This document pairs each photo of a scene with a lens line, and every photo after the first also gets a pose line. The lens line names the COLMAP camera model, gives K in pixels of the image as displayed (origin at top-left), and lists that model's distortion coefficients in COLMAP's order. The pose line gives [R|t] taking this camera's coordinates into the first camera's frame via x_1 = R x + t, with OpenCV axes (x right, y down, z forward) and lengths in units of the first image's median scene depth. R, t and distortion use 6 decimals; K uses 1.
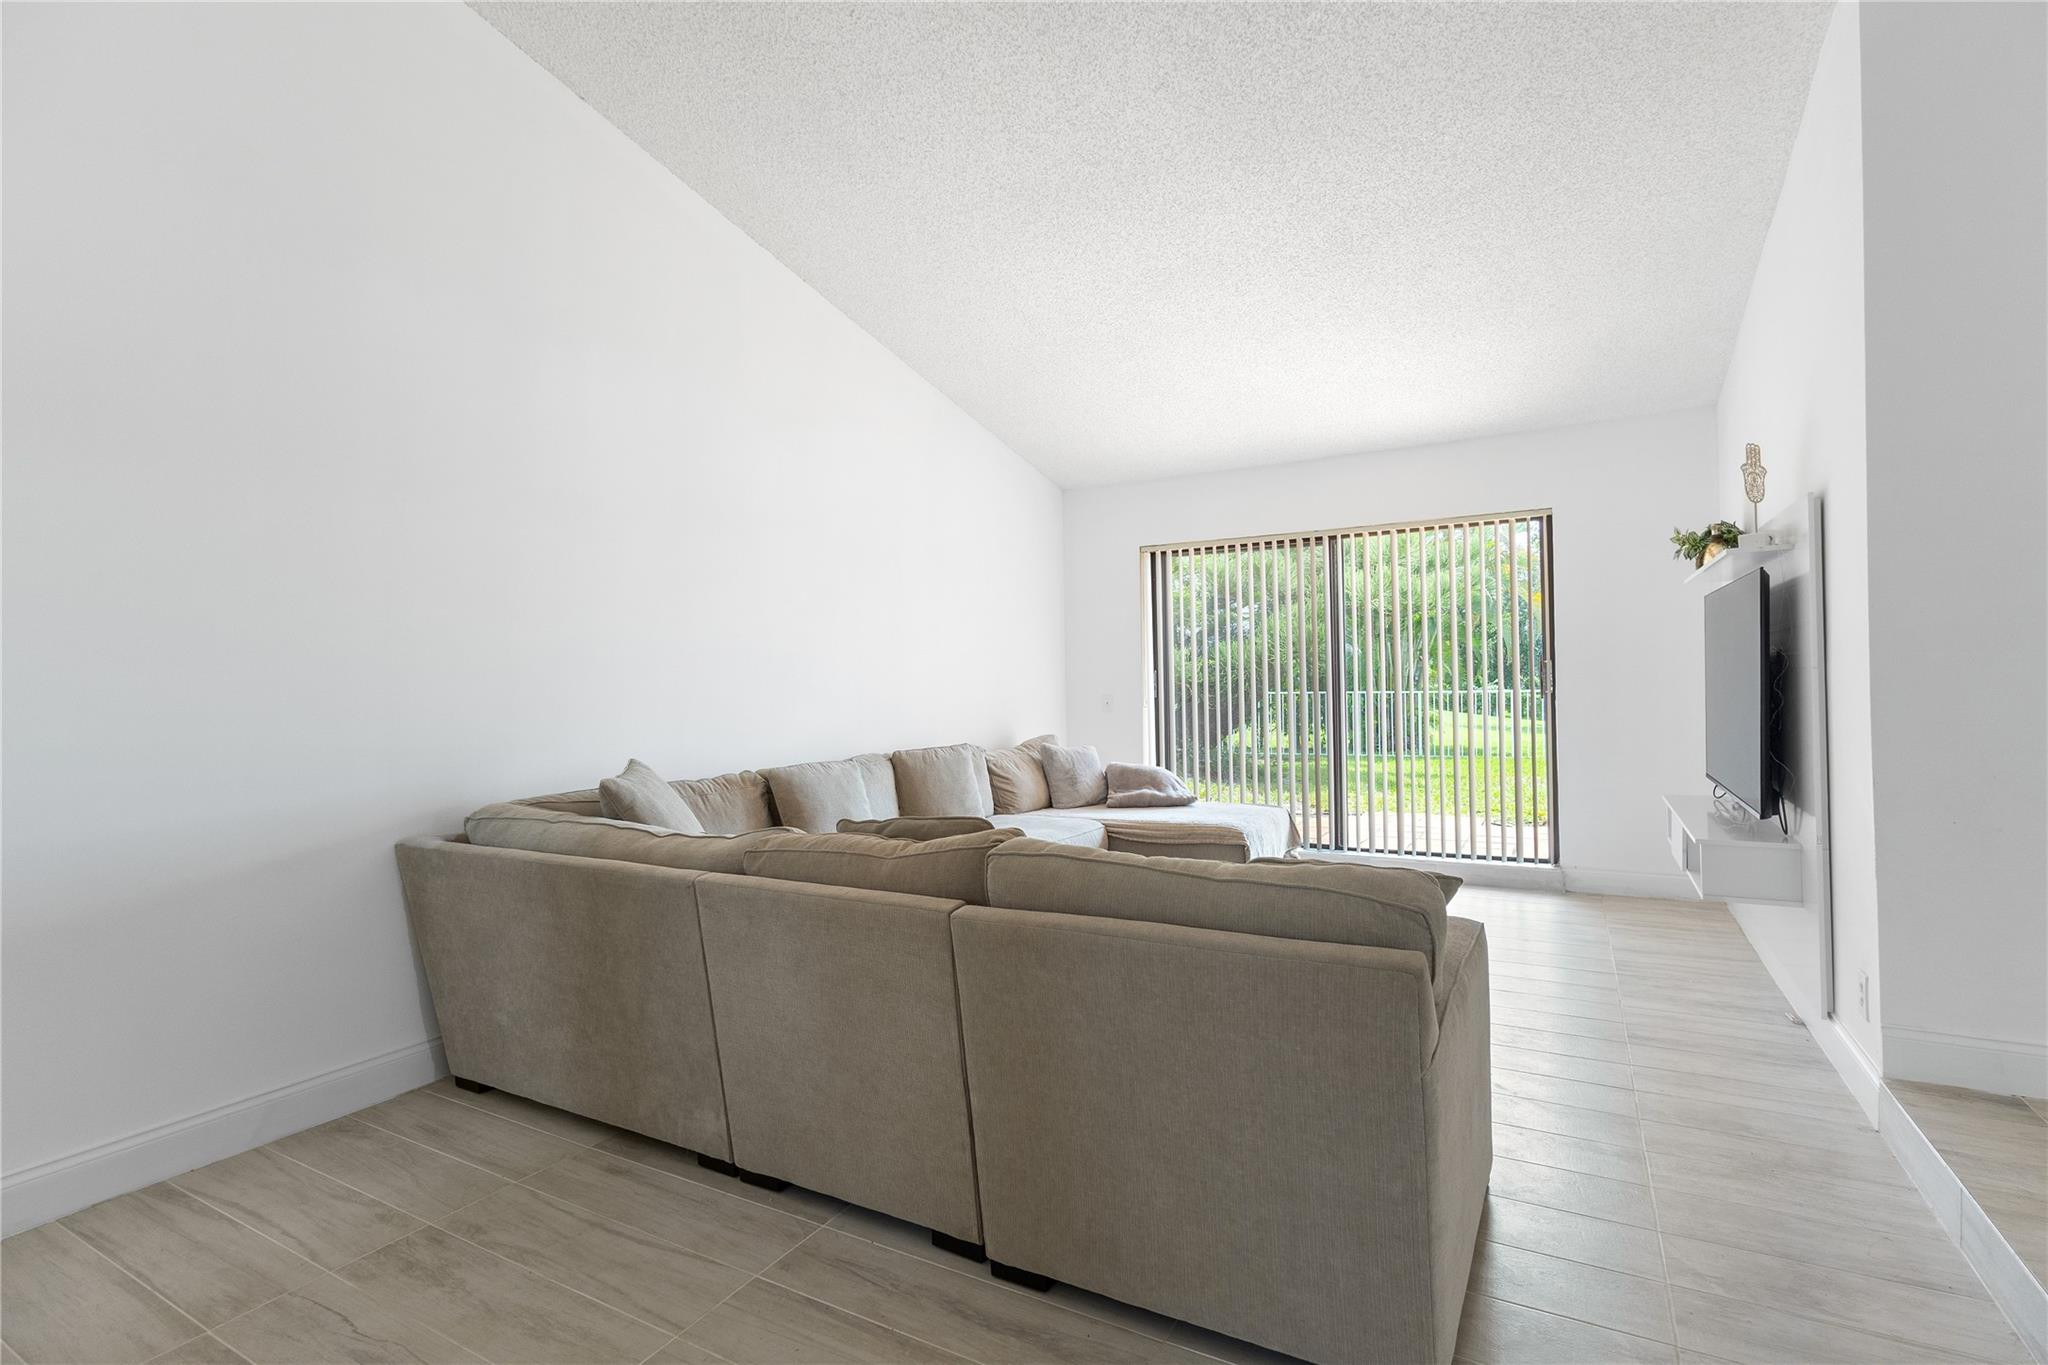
lens RADIAL K [[962.3, 0, 1024.0], [0, 962.3, 682.5], [0, 0, 1]] dist [0.000481, 0.000315]
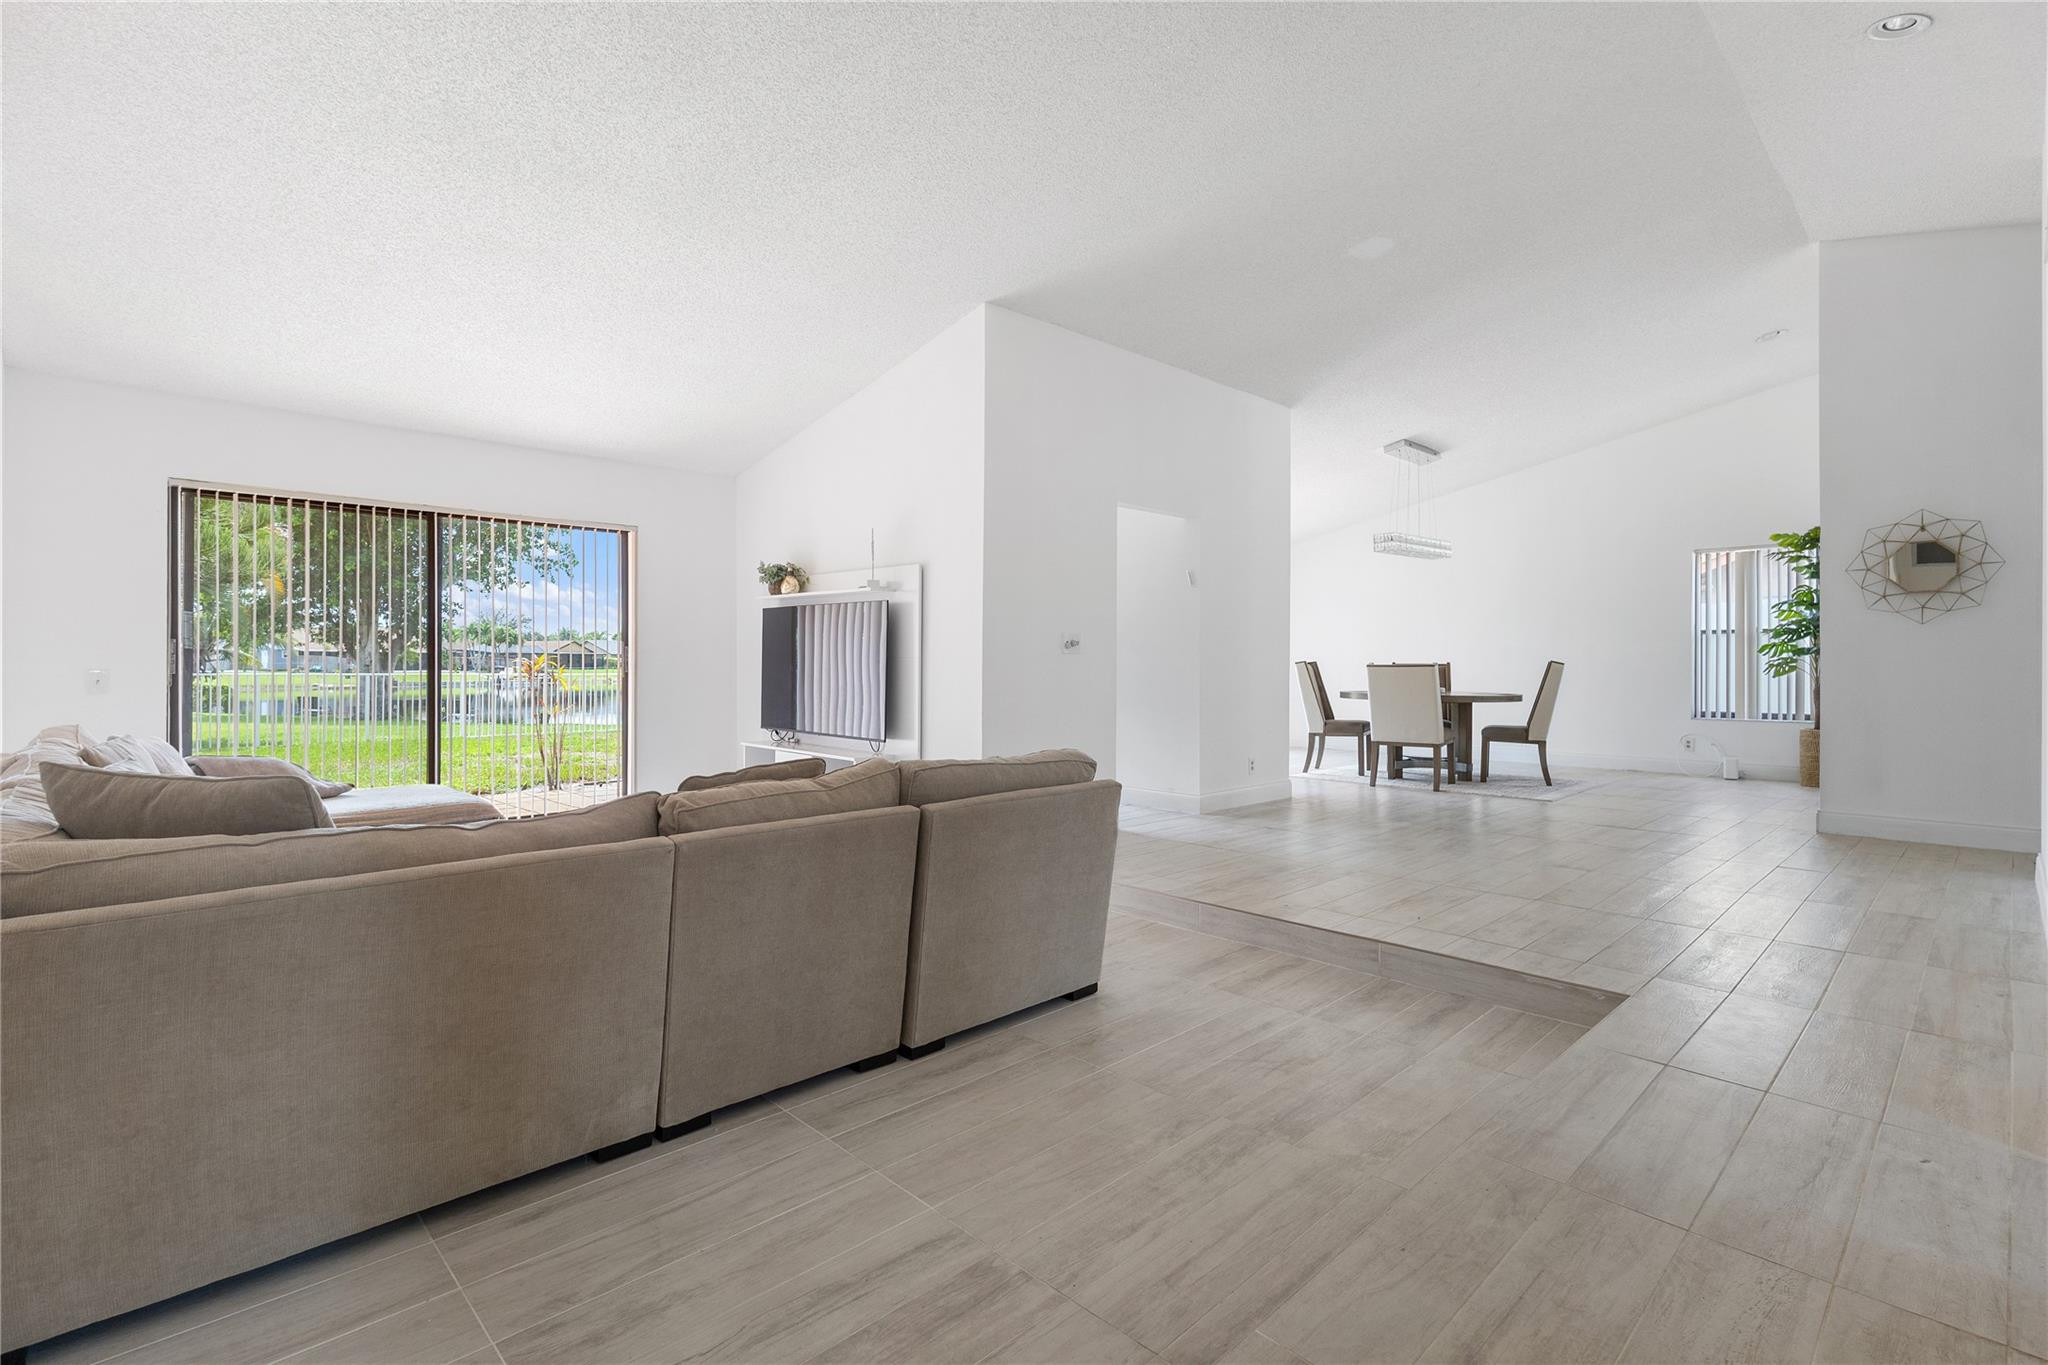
lens RADIAL K [[938.4, 0, 1022.7], [0, 938.4, 665.0], [0, 0, 1]] dist [0.000431, 0.000102]
pose [[0.288077, 0.015423, 0.957483, -1.148943], [-0.012248, 0.999848, -0.012420, 0.024464], [-0.957529, -0.008149, 0.288222, 0.362334]]
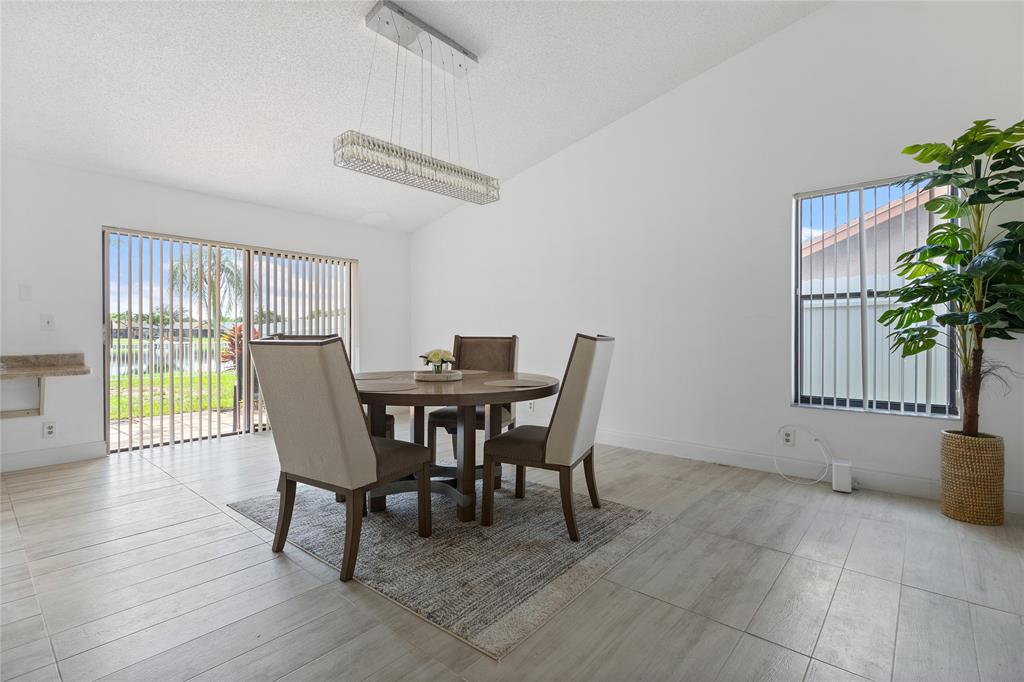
lens RADIAL K [[476.2, 0, 512.0], [0, 476.2, 341.0], [0, 0, 1]] dist [-0.000754, -0.000048]
pose [[0.195852, 0.004091, 0.980625, -1.029324], [-0.011172, 0.999936, -0.001940, 0.021874], [-0.980570, -0.010576, 0.195885, 0.322386]]
